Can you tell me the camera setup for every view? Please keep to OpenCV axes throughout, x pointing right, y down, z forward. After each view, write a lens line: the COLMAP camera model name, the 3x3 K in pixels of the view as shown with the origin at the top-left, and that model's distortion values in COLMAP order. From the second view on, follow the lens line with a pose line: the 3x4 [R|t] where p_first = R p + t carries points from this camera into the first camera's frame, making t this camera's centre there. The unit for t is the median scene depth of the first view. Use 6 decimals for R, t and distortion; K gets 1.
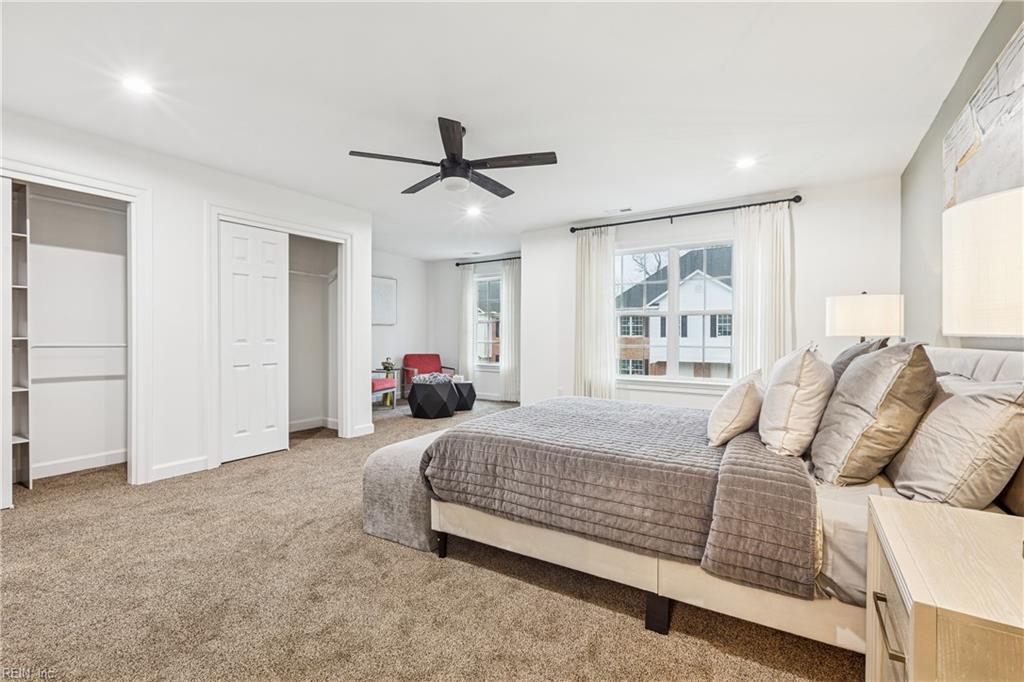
lens RADIAL K [[464.8, 0, 510.6], [0, 464.8, 340.5], [0, 0, 1]] dist [-0.009207, -0.001208]
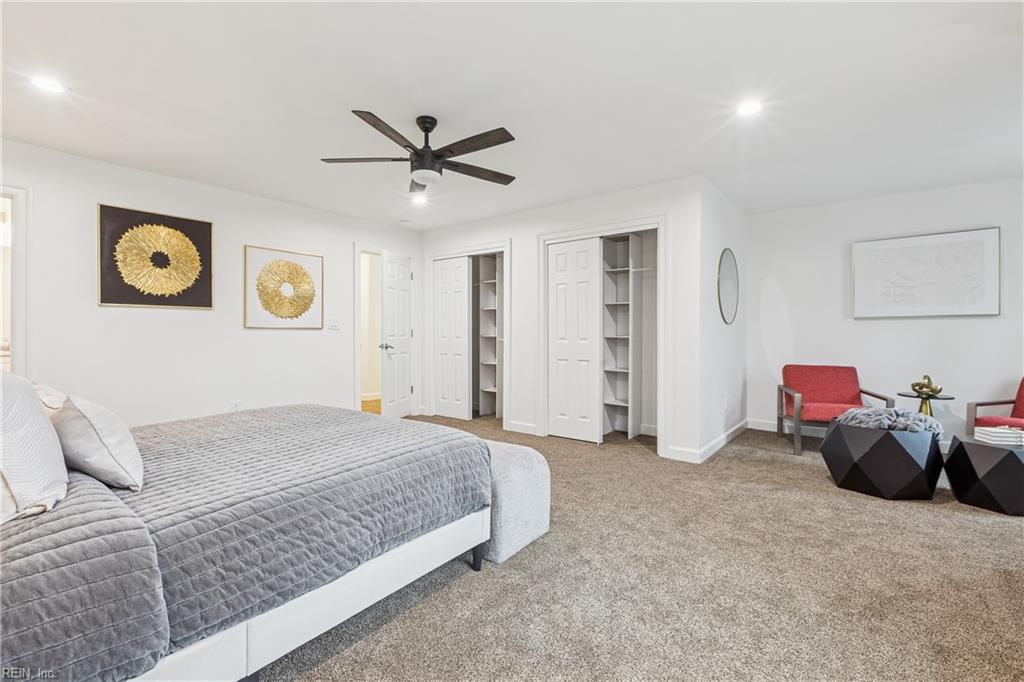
lens RADIAL K [[464.8, 0, 511.0], [0, 464.8, 333.8], [0, 0, 1]] dist [-0.009207, -0.001208]
pose [[-0.120428, 0.000272, -0.992722, 0.515430], [-0.014398, 0.999894, 0.002020, -0.010984], [0.992618, 0.014537, -0.120411, 0.818308]]
